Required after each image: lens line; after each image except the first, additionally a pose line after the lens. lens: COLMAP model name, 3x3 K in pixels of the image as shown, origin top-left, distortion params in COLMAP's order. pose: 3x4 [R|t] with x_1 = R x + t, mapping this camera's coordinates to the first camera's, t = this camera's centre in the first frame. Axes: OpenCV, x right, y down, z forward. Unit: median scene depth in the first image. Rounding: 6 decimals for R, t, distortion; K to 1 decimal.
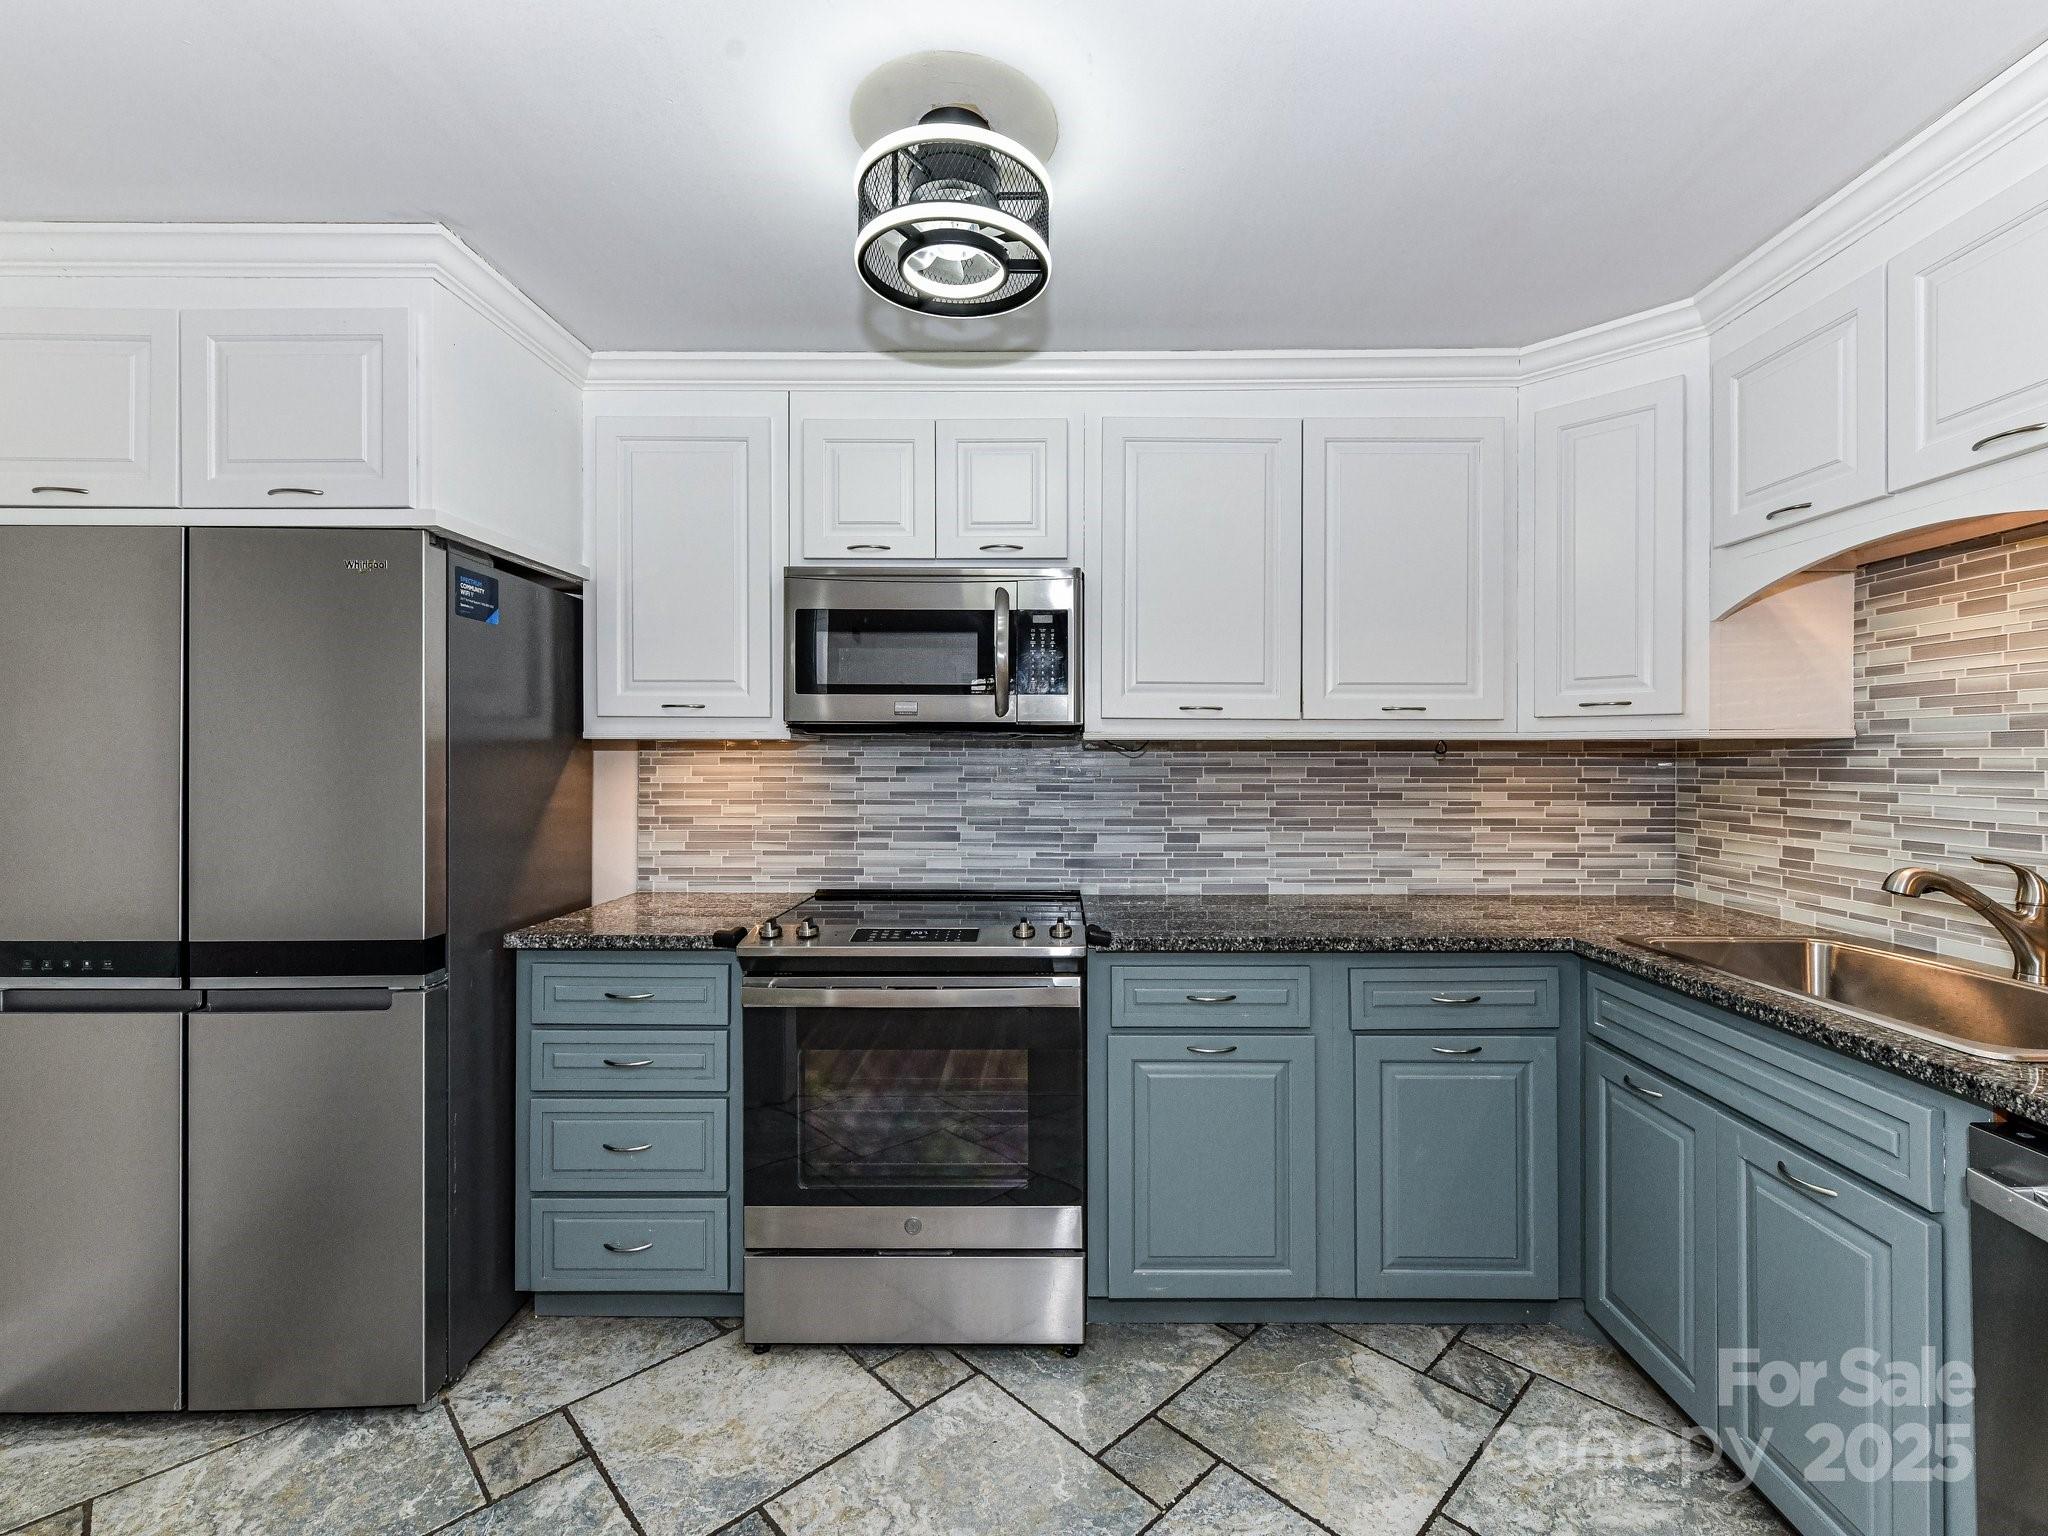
lens RADIAL K [[920.8, 0, 1041.7], [0, 920.8, 749.8], [0, 0, 1]] dist [0.000769, -0.000909]
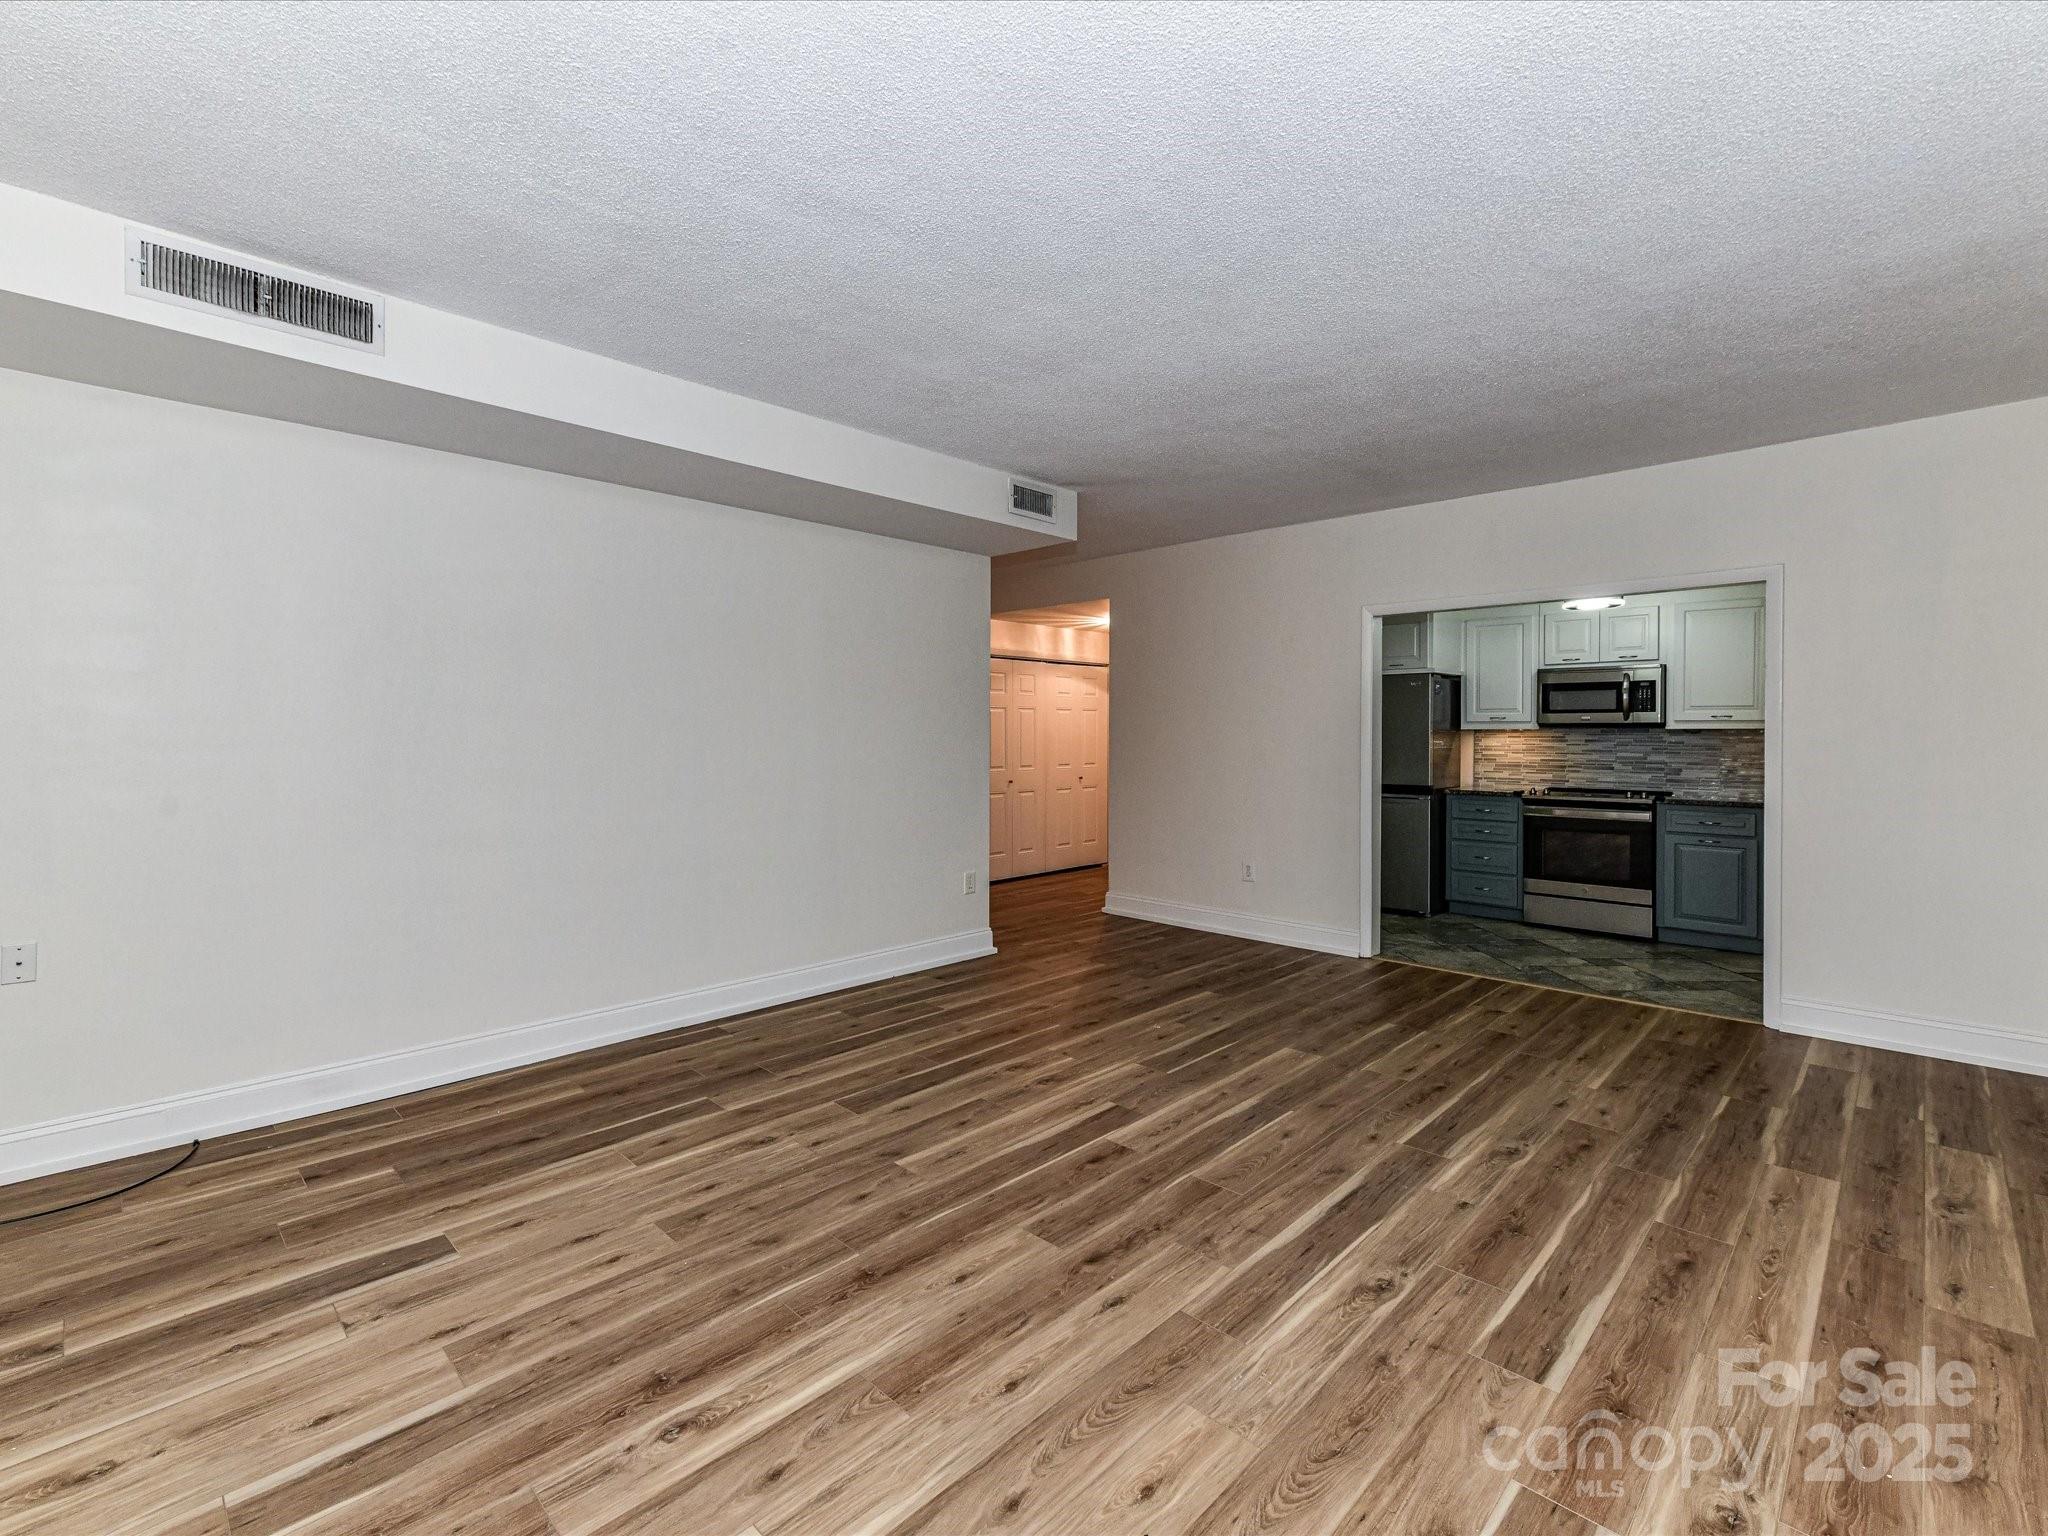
lens RADIAL K [[920.8, 0, 1023.5], [0, 920.8, 747.2], [0, 0, 1]] dist [0.000769, -0.000909]
pose [[0.731398, 0.010329, -0.681872, 0.497646], [0.001800, 0.999853, 0.017076, -0.007392], [0.681948, -0.013717, 0.731272, -2.145470]]
